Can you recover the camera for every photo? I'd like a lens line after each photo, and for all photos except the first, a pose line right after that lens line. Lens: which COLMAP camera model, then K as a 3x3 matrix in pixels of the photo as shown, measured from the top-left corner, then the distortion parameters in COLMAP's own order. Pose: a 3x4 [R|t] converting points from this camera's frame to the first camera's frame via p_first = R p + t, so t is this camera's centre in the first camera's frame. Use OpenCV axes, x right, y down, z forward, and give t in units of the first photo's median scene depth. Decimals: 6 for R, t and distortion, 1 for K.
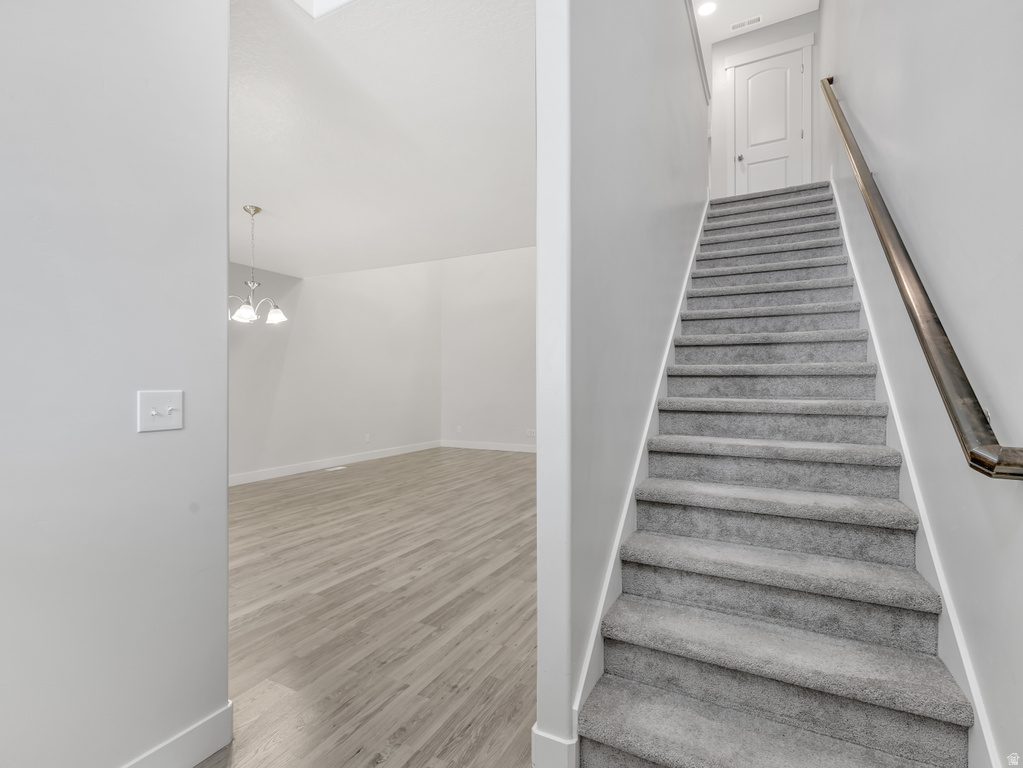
lens RADIAL K [[500.8, 0, 518.4], [0, 500.8, 384.1], [0, 0, 1]] dist [0.003087, -0.000789]
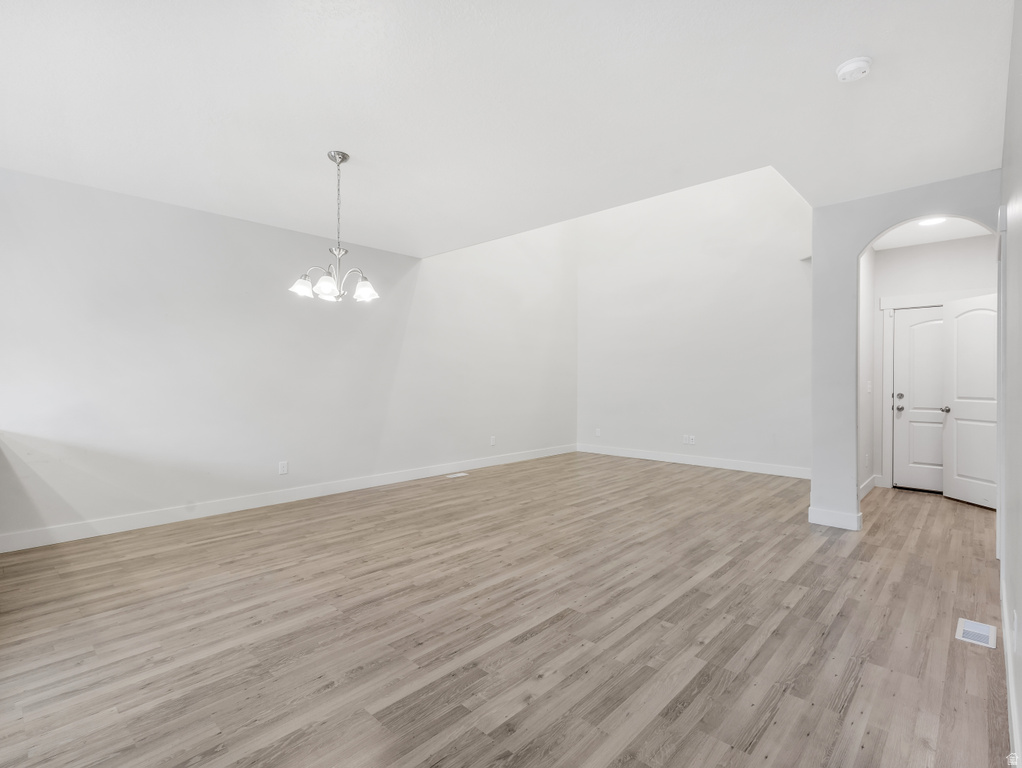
lens RADIAL K [[504.1, 0, 511.0], [0, 504.1, 384.0], [0, 0, 1]] dist [0.008654, 0.000039]
pose [[0.959793, 0.003251, -0.280689, -0.047534], [-0.000649, 0.999956, 0.009362, 0.002159], [0.280707, -0.008803, 0.959753, 0.324740]]
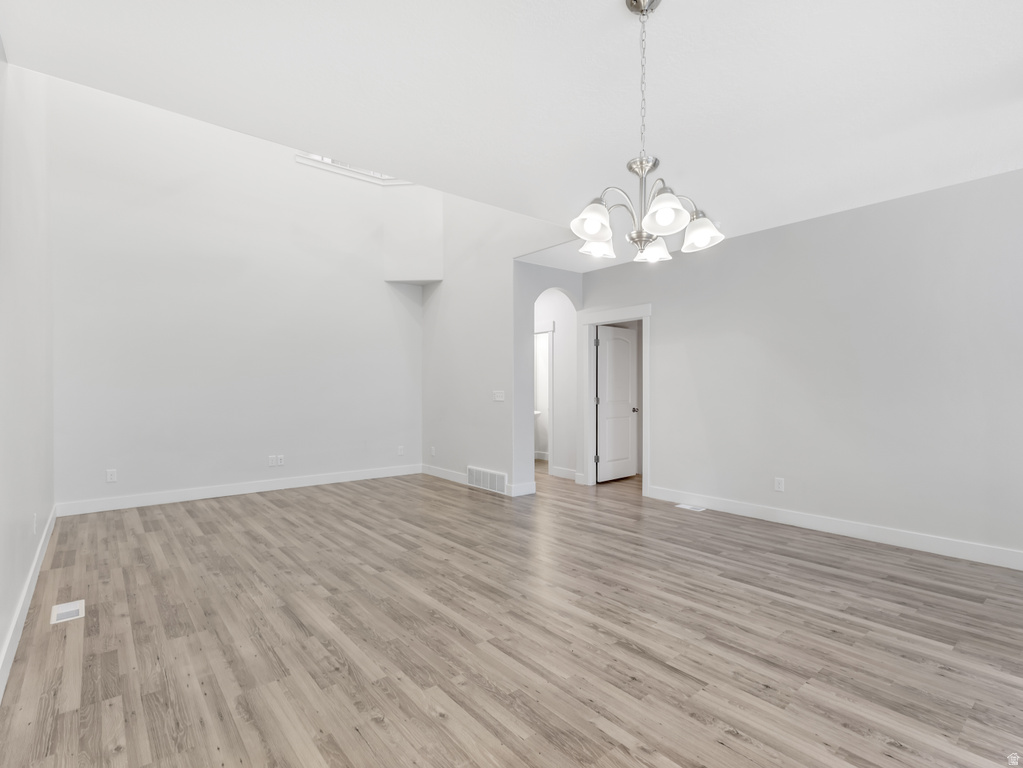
lens RADIAL K [[500.8, 0, 518.4], [0, 500.8, 384.1], [0, 0, 1]] dist [0.003087, -0.000789]
pose [[0.399152, 0.008520, 0.916845, -1.037575], [-0.000802, 0.999960, -0.008944, 0.000597], [-0.916884, 0.002835, 0.399143, 0.952948]]
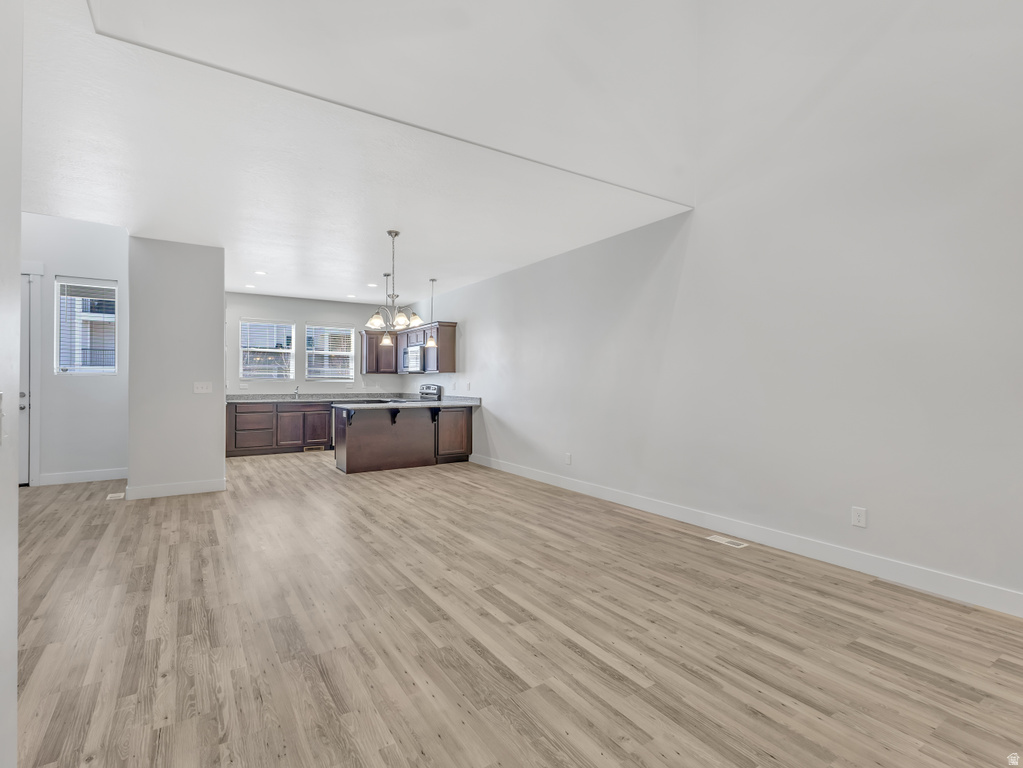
lens RADIAL K [[500.8, 0, 518.4], [0, 500.8, 384.1], [0, 0, 1]] dist [0.003087, -0.000789]
pose [[-0.495568, 0.001829, -0.868567, 0.366884], [-0.000773, 0.999996, 0.002547, 0.004315], [0.868569, 0.001933, -0.495565, 1.917071]]
